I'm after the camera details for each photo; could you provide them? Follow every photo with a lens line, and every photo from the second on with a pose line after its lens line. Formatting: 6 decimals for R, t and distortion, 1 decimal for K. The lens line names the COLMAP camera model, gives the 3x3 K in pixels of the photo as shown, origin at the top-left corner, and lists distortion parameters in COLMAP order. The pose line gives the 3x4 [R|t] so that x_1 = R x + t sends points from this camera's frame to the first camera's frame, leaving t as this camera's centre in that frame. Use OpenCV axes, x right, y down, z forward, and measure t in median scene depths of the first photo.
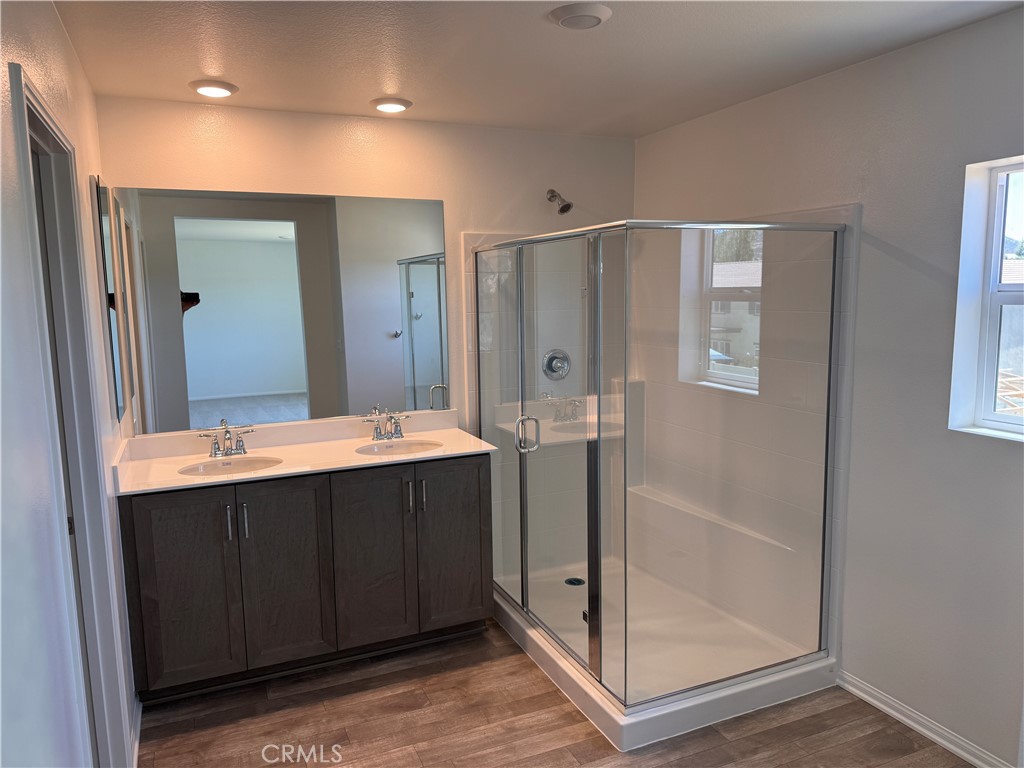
lens RADIAL K [[723.6, 0, 506.2], [0, 723.6, 384.6], [0, 0, 1]] dist [0.035252, -0.032145]
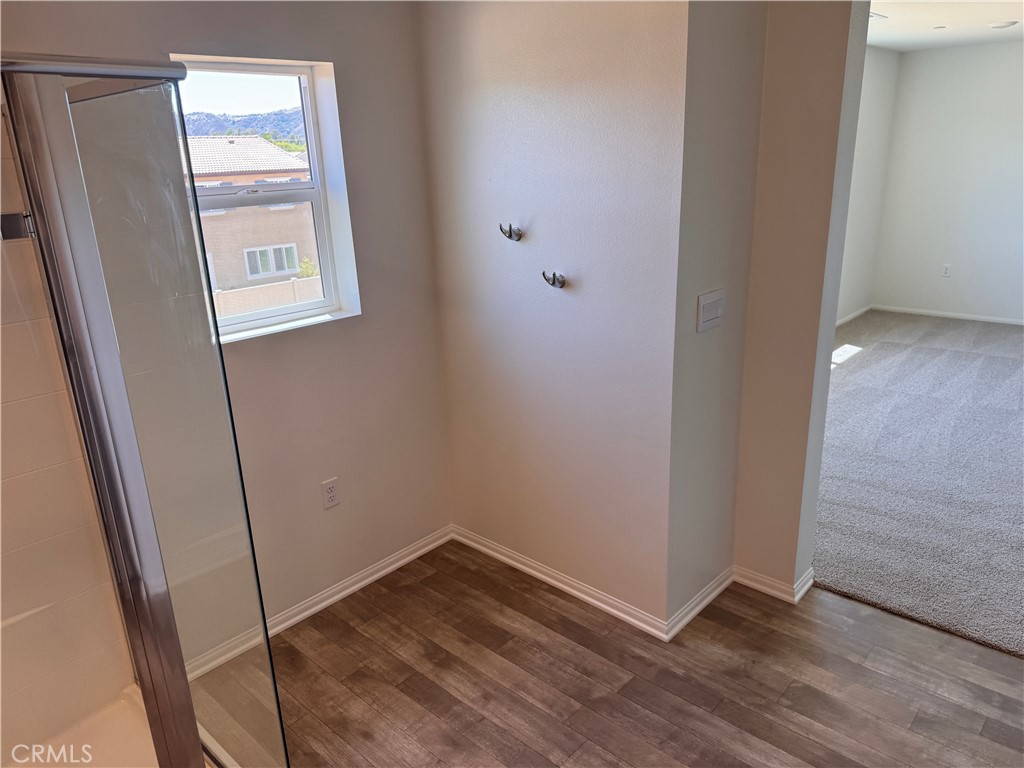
lens RADIAL K [[723.6, 0, 516.2], [0, 723.6, 381.5], [0, 0, 1]] dist [0.035252, -0.032145]
pose [[-0.409794, -0.225855, 0.883775, -0.635222], [0.157214, 0.936877, 0.312324, -0.191783], [-0.898528, 0.266930, -0.348419, 1.492527]]
